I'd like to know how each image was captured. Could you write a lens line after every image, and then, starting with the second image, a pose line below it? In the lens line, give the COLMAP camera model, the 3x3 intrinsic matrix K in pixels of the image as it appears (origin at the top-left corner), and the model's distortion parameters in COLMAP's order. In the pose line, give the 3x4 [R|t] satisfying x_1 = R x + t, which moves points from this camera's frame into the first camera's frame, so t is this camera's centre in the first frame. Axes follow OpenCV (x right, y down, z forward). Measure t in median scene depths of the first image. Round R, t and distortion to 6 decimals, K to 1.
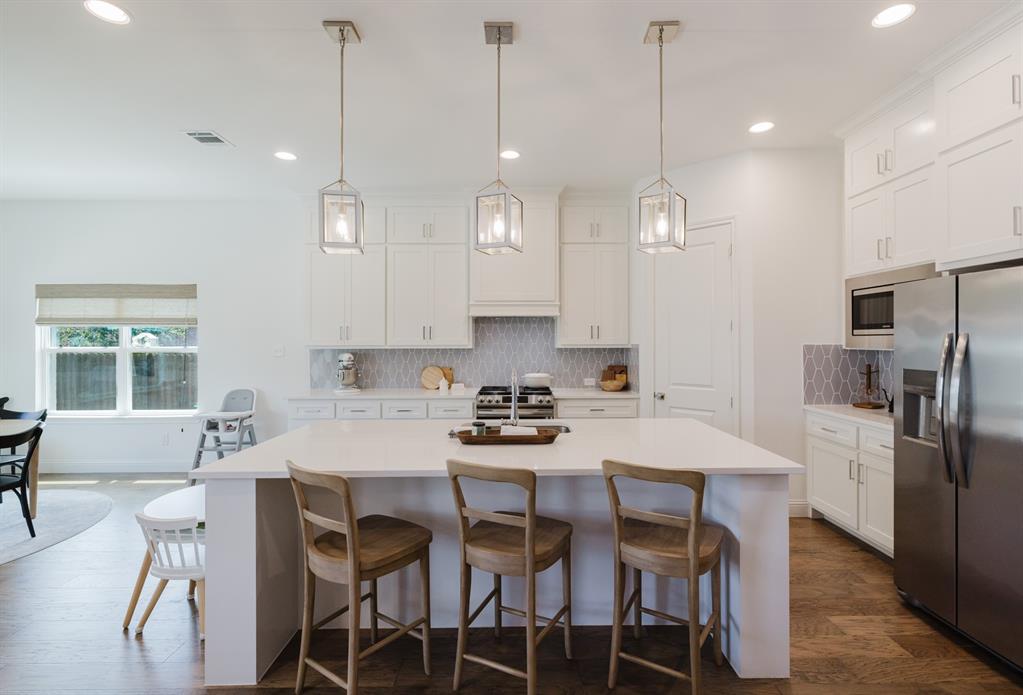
lens RADIAL K [[472.1, 0, 529.5], [0, 472.1, 344.0], [0, 0, 1]] dist [-0.002637, -0.000601]
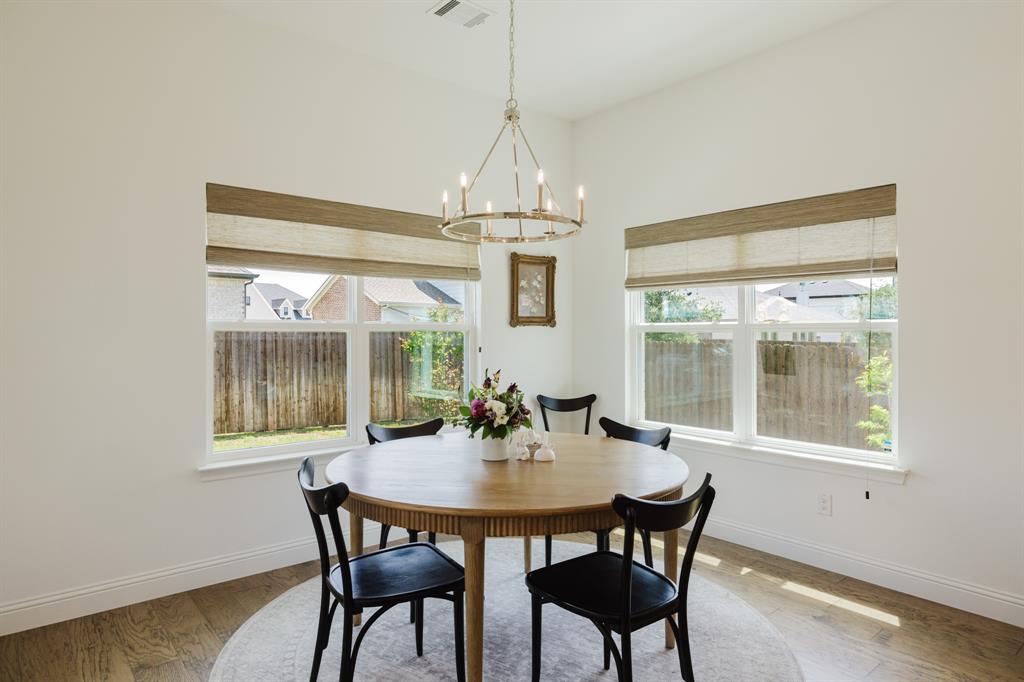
lens RADIAL K [[608.6, 0, 512.0], [0, 608.6, 341.0], [0, 0, 1]] dist [-0.000640, -0.000123]
pose [[0.633184, 0.012813, -0.773895, -0.501751], [-0.006614, 0.999916, 0.011143, 0.024521], [0.773973, -0.001937, 0.633216, 0.343940]]
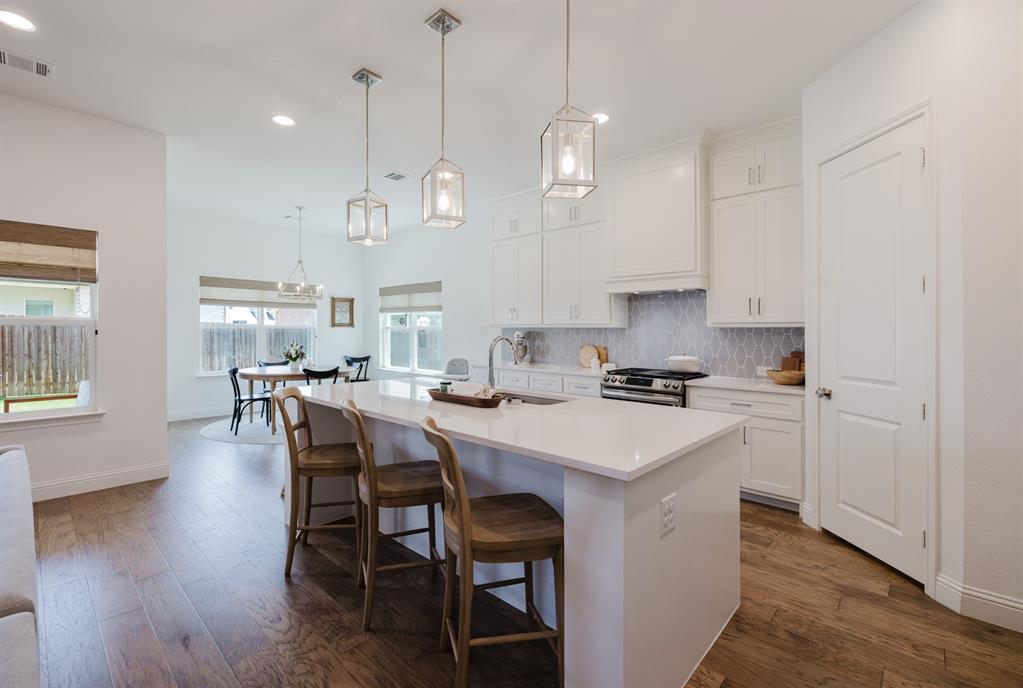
lens RADIAL K [[456.8, 0, 491.1], [0, 456.8, 331.3], [0, 0, 1]] dist [0.000322, 0.000290]
pose [[0.707481, 0.007961, -0.706687, 0.359306], [-0.014311, 0.999893, -0.003063, 0.024819], [0.706587, 0.012280, 0.707519, 0.156572]]
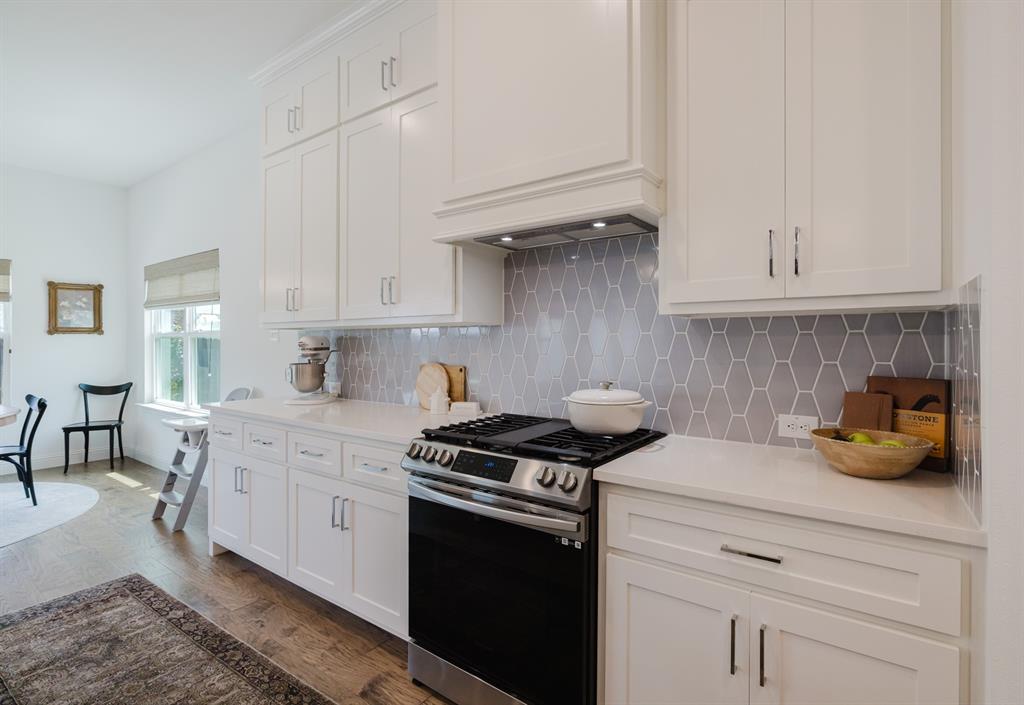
lens RADIAL K [[500.7, 0, 529.0], [0, 500.7, 348.8], [0, 0, 1]] dist [-0.004141, 0.000313]
pose [[0.801932, 0.008948, -0.597349, 0.191195], [-0.003602, 0.999942, 0.010143, 0.028648], [0.597405, -0.005983, 0.801917, 0.673139]]
